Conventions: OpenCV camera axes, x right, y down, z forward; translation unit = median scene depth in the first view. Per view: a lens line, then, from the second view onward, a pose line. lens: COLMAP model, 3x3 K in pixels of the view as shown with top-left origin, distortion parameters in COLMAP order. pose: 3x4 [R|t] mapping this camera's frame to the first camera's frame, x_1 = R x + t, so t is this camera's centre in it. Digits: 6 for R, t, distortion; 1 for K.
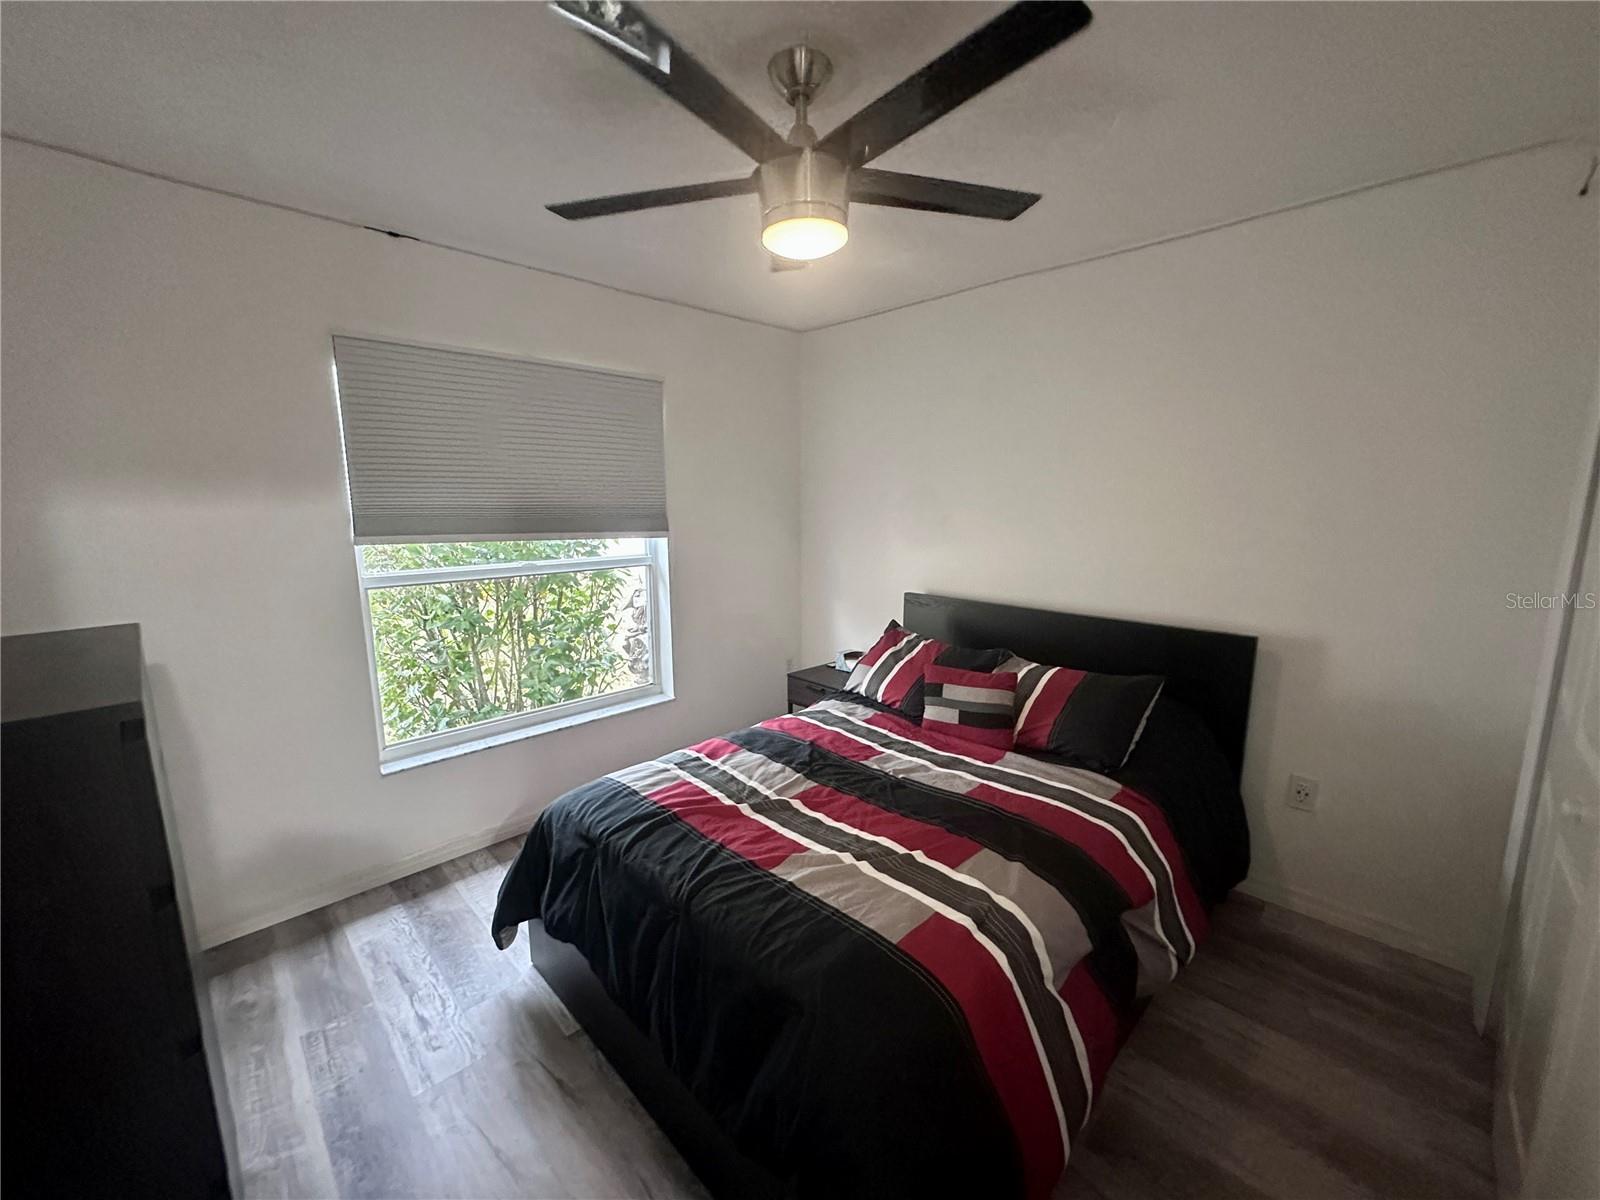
lens RADIAL K [[635.9, 0, 803.3], [0, 635.9, 604.5], [0, 0, 1]] dist [-0.002652, 0.000459]
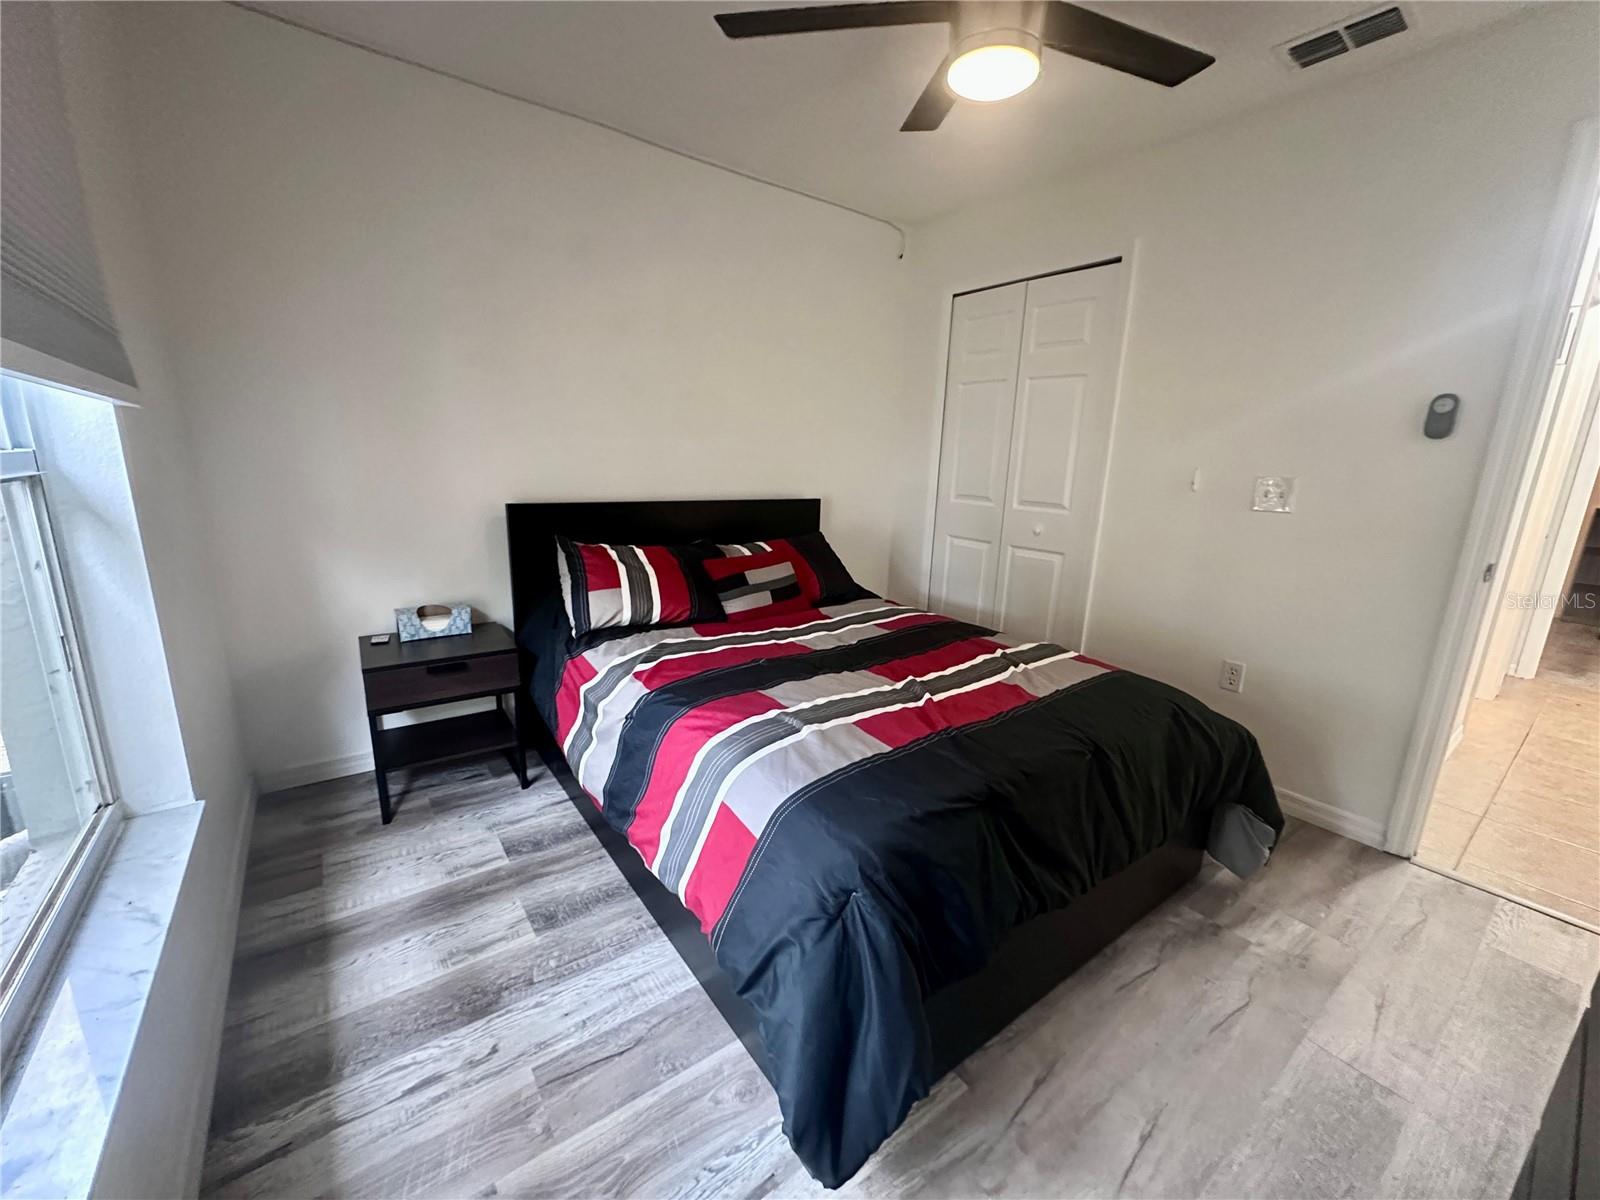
lens RADIAL K [[635.9, 0, 800.7], [0, 635.9, 599.2], [0, 0, 1]] dist [-0.002652, 0.000459]
pose [[0.143602, -0.214883, 0.966025, -0.851578], [0.128672, 0.971910, 0.197065, -0.019530], [-0.981235, 0.096002, 0.167218, 0.885227]]
